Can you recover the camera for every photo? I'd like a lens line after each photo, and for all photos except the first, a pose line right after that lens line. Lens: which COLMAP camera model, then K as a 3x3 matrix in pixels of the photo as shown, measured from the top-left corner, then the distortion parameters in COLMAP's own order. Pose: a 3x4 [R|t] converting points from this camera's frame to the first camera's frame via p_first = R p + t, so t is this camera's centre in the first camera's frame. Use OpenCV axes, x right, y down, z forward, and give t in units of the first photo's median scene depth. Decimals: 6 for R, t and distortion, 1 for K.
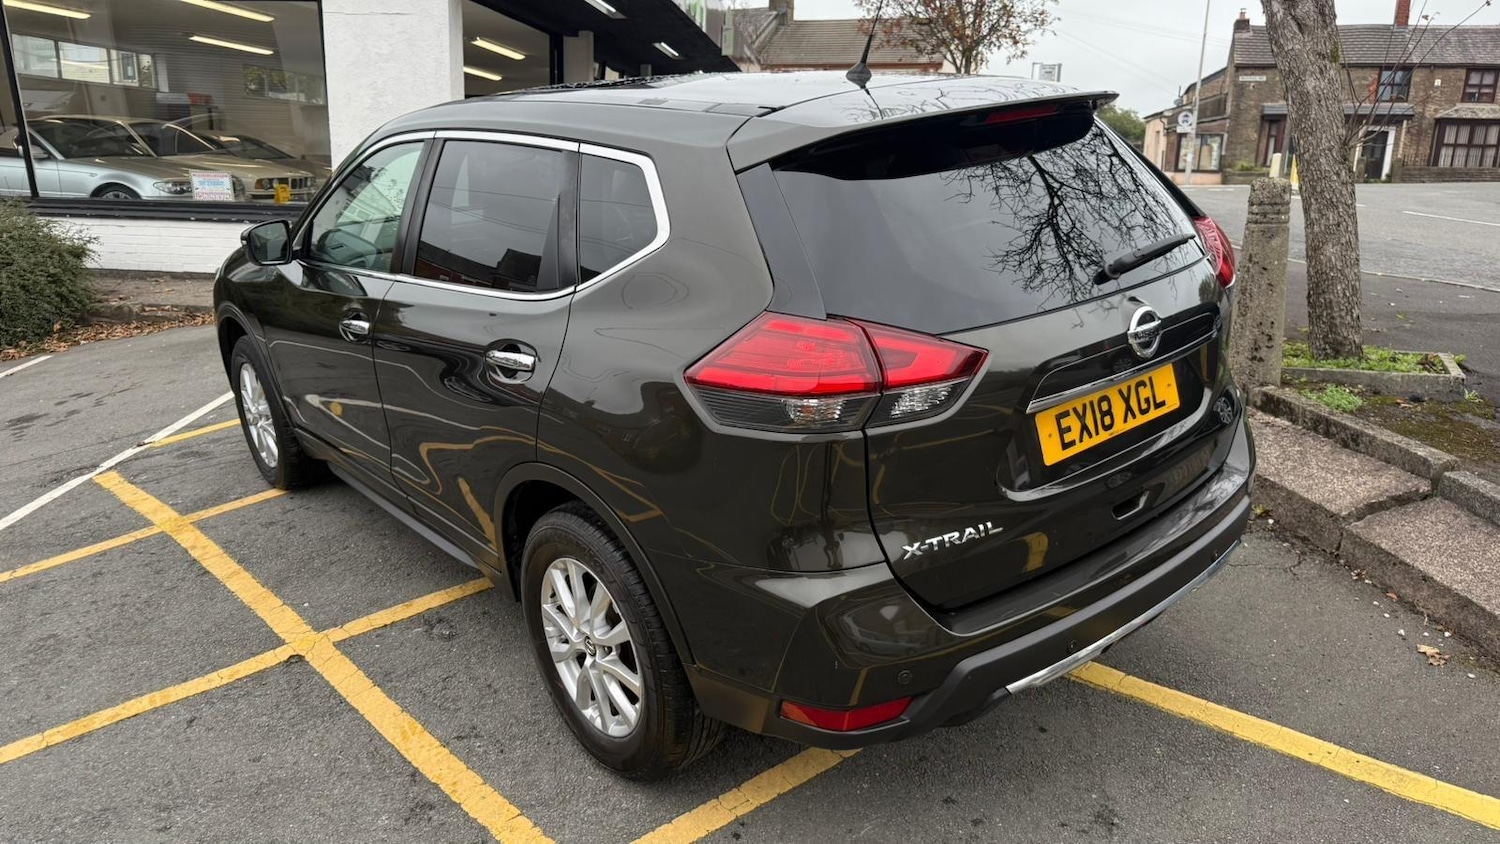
lens RADIAL K [[1112.7, 0, 746.1], [0, 1112.7, 423.7], [0, 0, 1]] dist [0.002645, -0.011363]
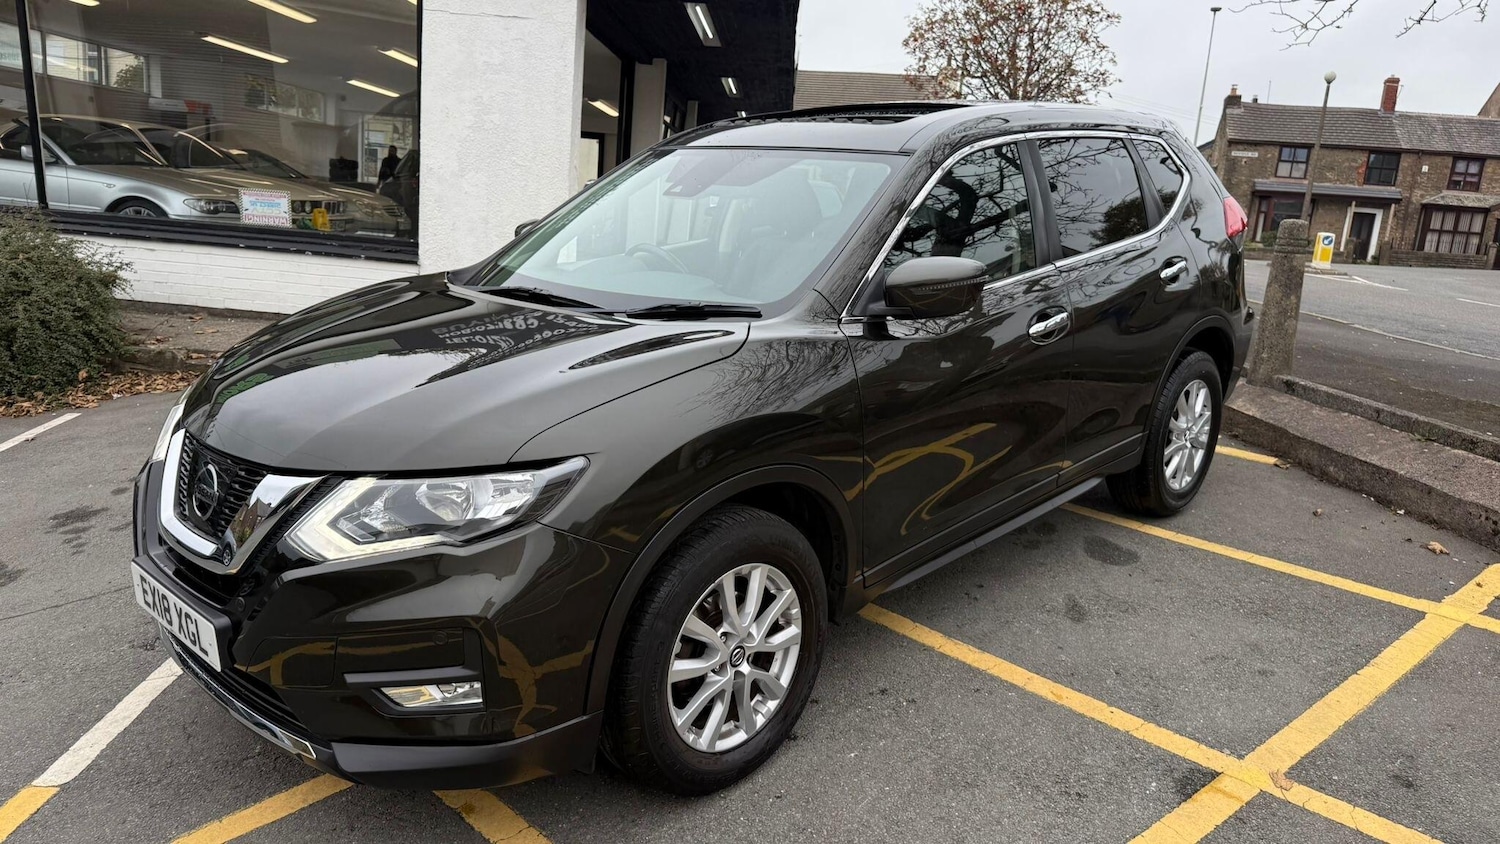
lens RADIAL K [[1101.3, 0, 744.5], [0, 1101.3, 427.0], [0, 0, 1]] dist [0.005281, -0.013693]
pose [[0.997201, 0.044287, 0.060246, -0.094119], [-0.042181, 0.998469, -0.035794, -0.020058], [-0.061739, 0.033152, 0.997542, 0.091160]]
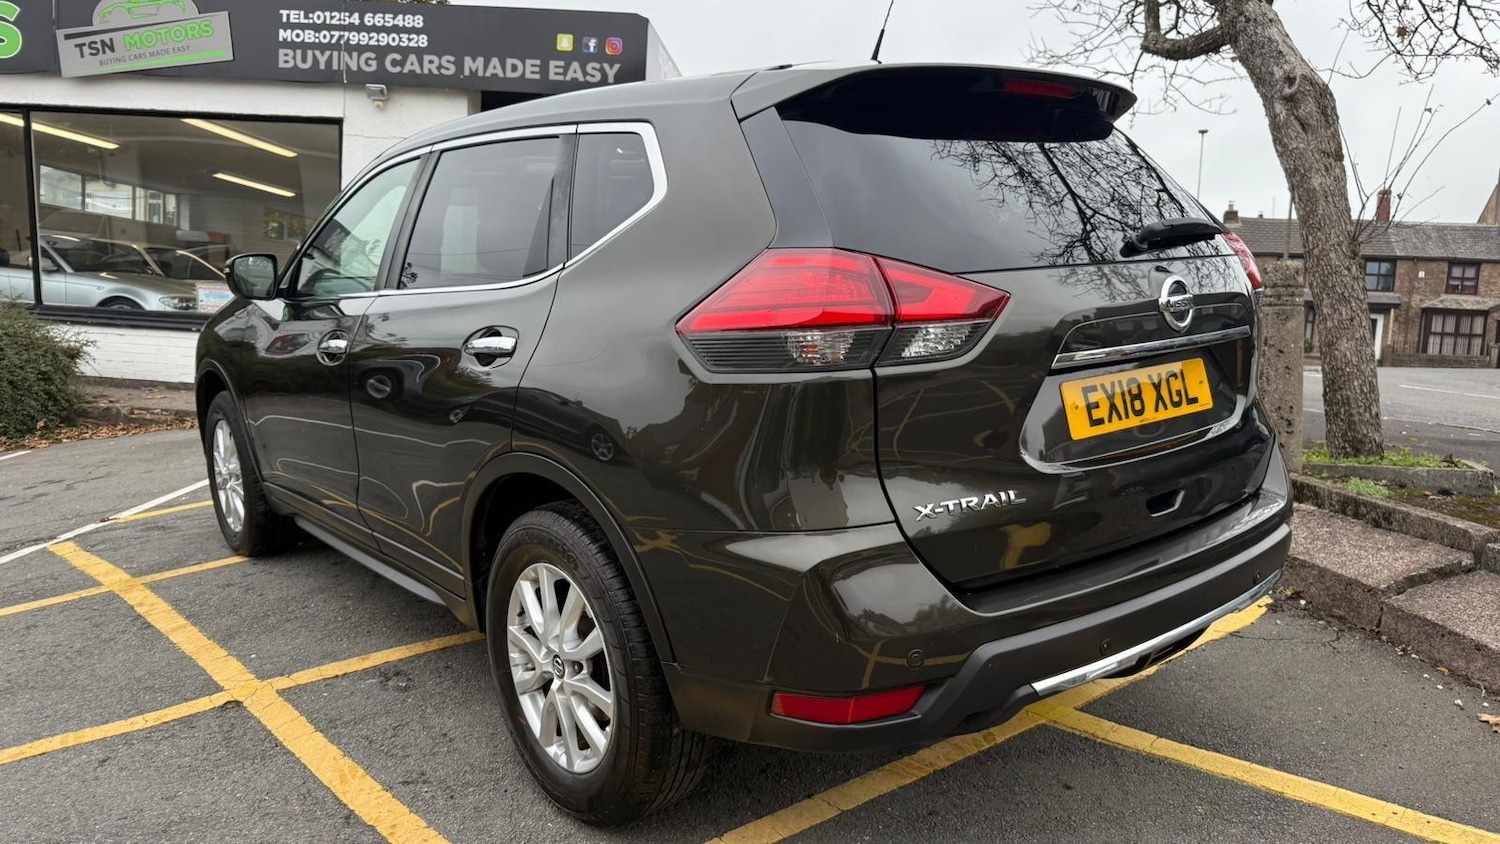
lens RADIAL K [[1115.4, 0, 757.8], [0, 1115.4, 417.2], [0, 0, 1]] dist [-0.012098, 0.007925]
pose [[0.999472, 0.031611, 0.007508, 0.000857], [-0.029975, 0.986291, -0.162267, 0.022189], [-0.012534, 0.161956, 0.986718, 0.013869]]
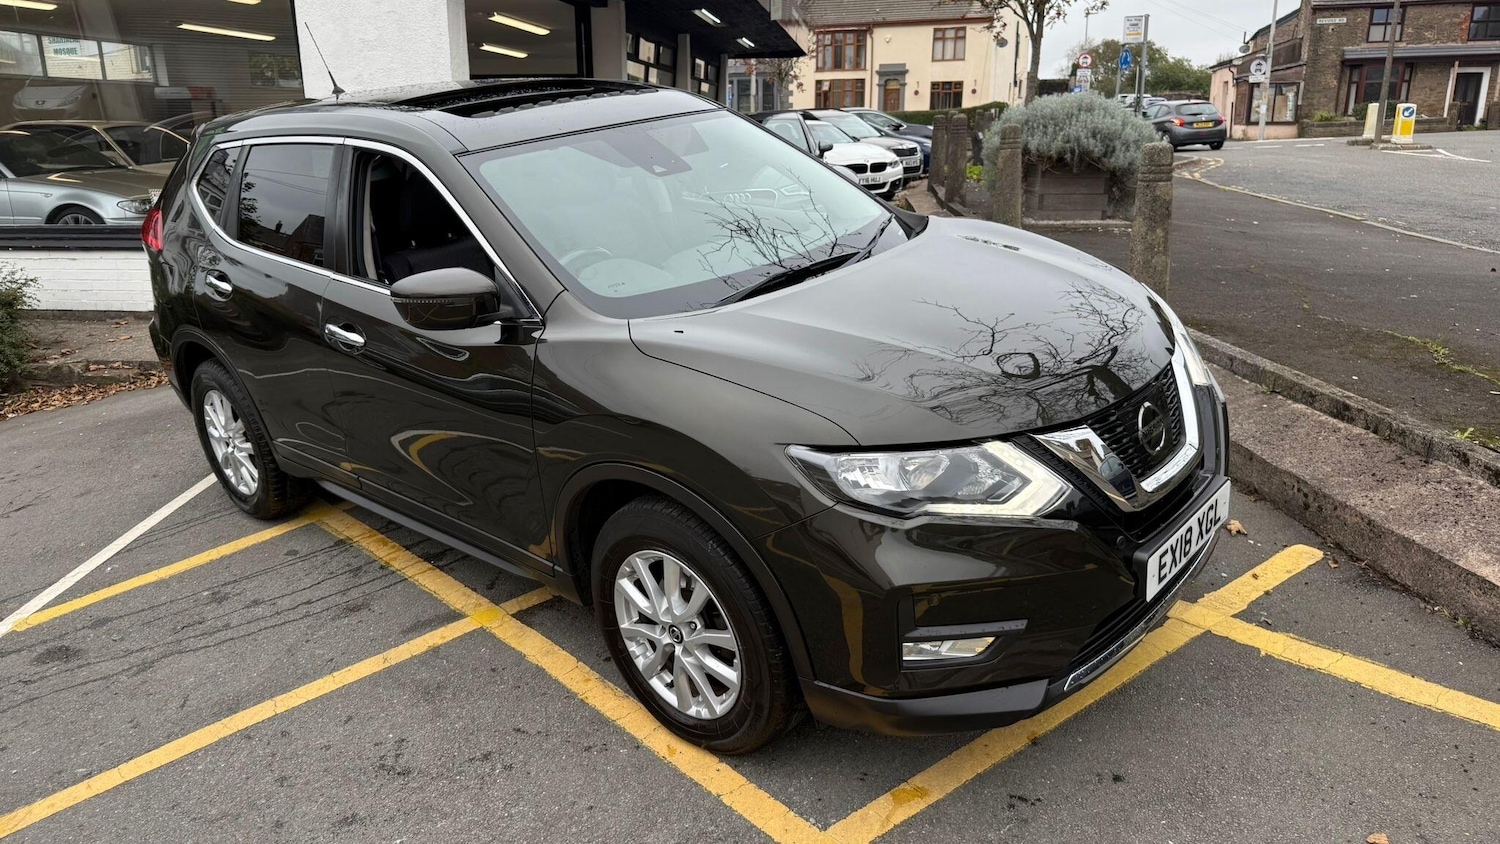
lens RADIAL K [[1099.7, 0, 741.9], [0, 1099.7, 423.1], [0, 0, 1]] dist [0.005468, -0.013872]
pose [[0.998762, -0.025859, -0.042484, -0.014270], [0.027270, 0.999085, 0.032960, -0.038364], [0.041593, -0.034078, 0.998553, 0.106503]]
